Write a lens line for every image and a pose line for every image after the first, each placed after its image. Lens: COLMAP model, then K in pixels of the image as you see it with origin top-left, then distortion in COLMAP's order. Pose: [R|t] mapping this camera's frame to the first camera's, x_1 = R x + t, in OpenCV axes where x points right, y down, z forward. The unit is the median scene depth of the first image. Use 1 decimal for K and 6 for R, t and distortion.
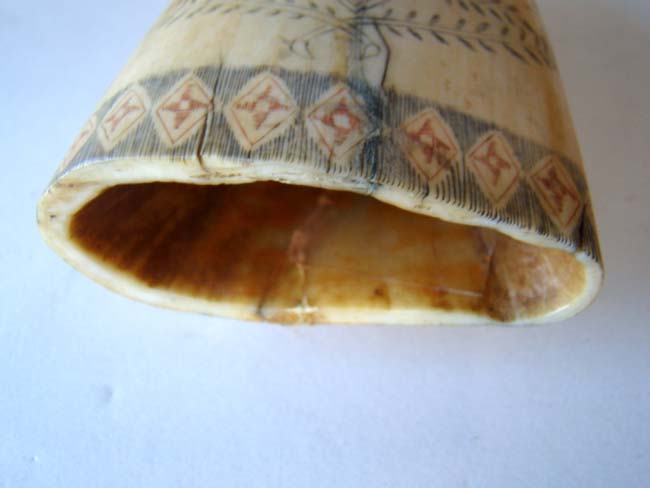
lens RADIAL K [[615.5, 0, 325.0], [0, 615.5, 244.0], [0, 0, 1]] dist [-0.257969, 0.100003]
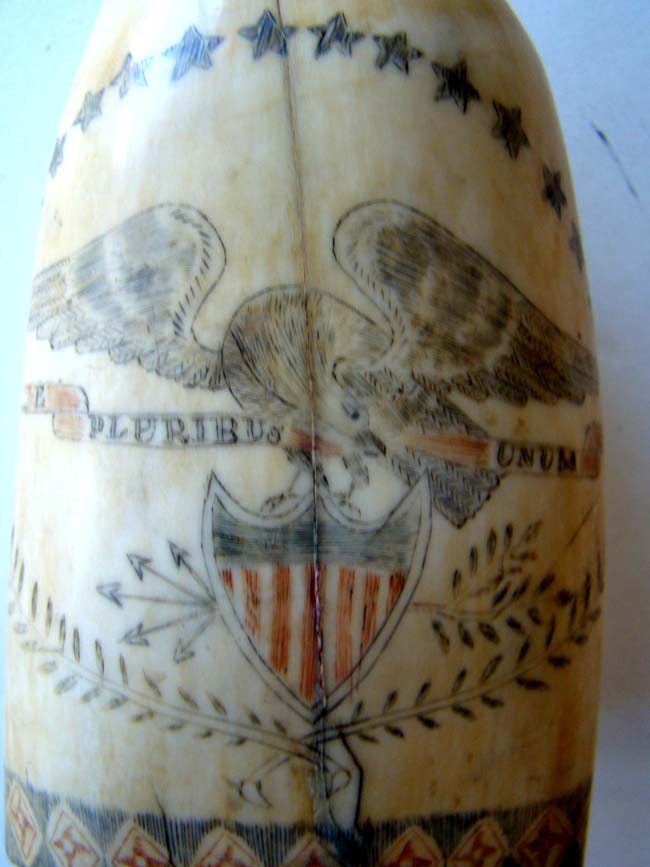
lens RADIAL K [[820.9, 0, 325.0], [0, 820.9, 433.5], [0, 0, 1]] dist [-0.257969, 0.100003]
pose [[0.993506, -0.112801, -0.014894, 0.127148], [0.095013, 0.750489, 0.654018, -1.374155], [-0.062596, -0.651186, 0.756332, 0.516810]]
